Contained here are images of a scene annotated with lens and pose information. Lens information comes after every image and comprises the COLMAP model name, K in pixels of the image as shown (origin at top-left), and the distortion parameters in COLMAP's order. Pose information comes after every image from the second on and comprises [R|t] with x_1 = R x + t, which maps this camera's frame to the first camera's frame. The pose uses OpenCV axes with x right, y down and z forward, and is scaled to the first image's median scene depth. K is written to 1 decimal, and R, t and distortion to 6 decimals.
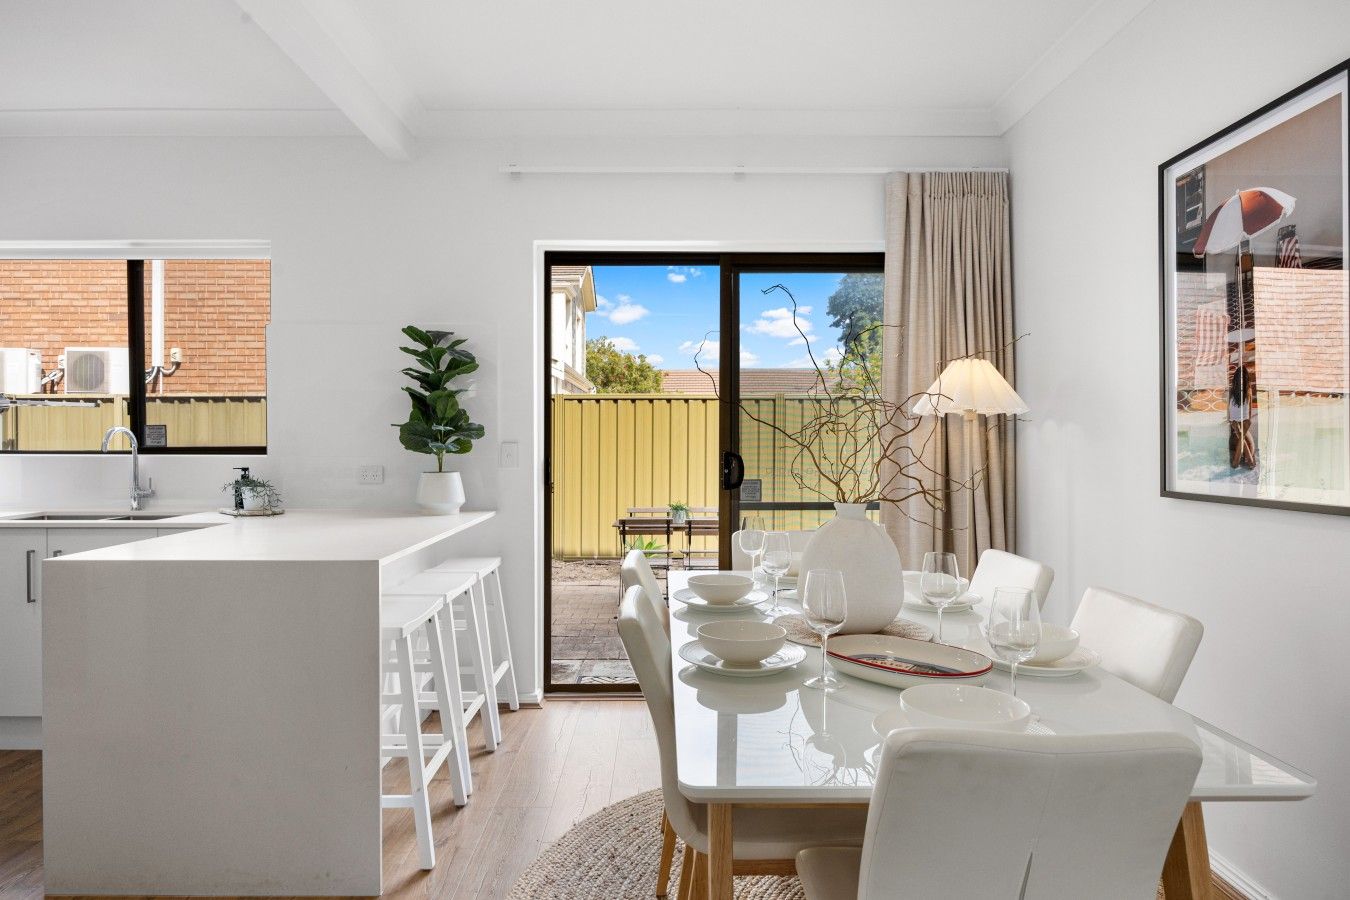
lens RADIAL K [[810.8, 0, 671.0], [0, 810.8, 443.3], [0, 0, 1]] dist [-0.001006, -0.000188]
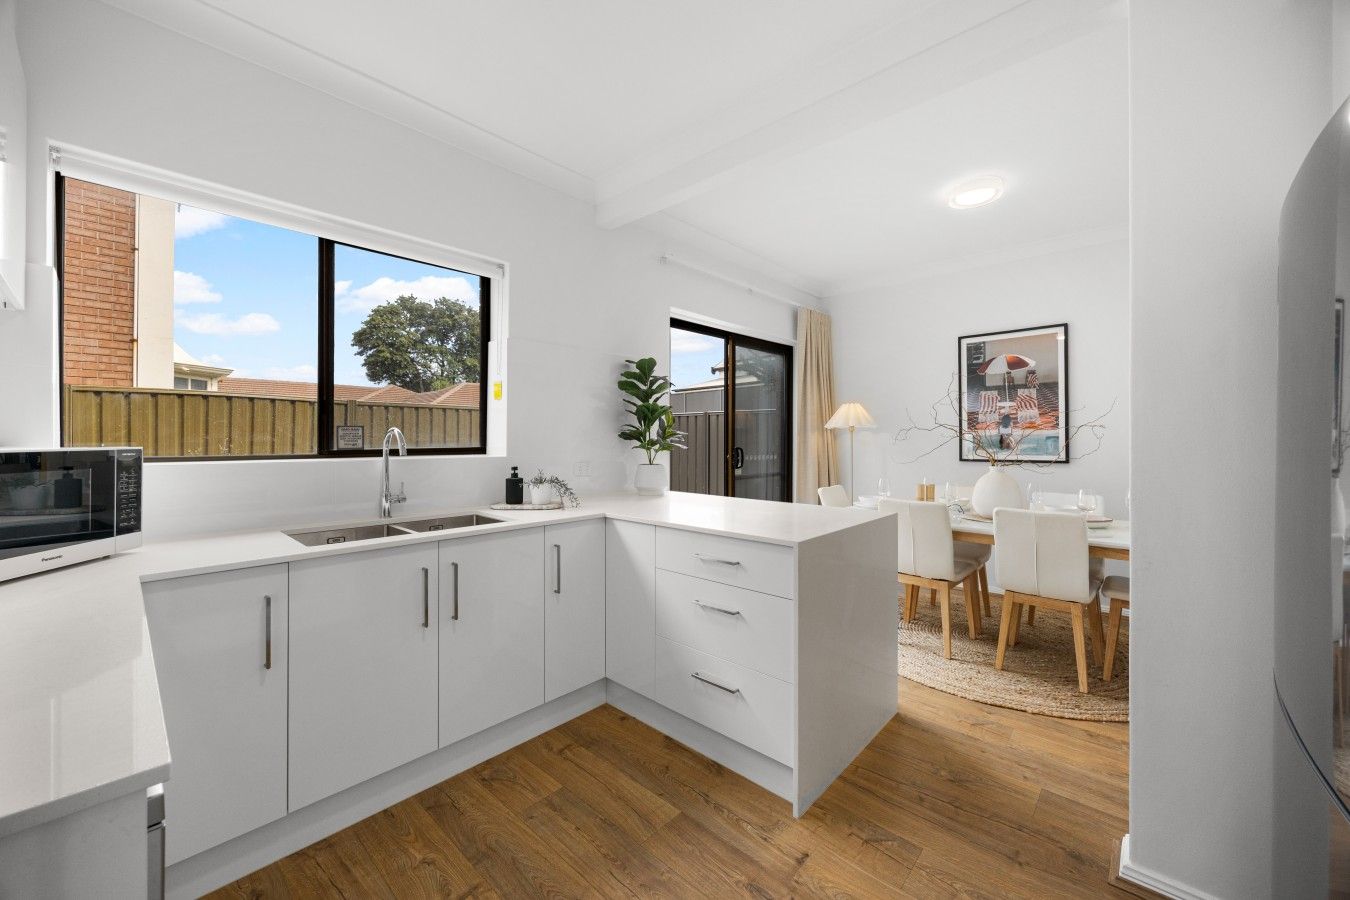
lens RADIAL K [[516.2, 0, 668.9], [0, 516.2, 443.0], [0, 0, 1]] dist [-0.001674, 0.000028]
pose [[0.685928, -0.006886, 0.727637, -0.869539], [0.003425, 0.999975, 0.006235, -0.005685], [-0.727662, -0.001784, 0.685934, 0.359527]]
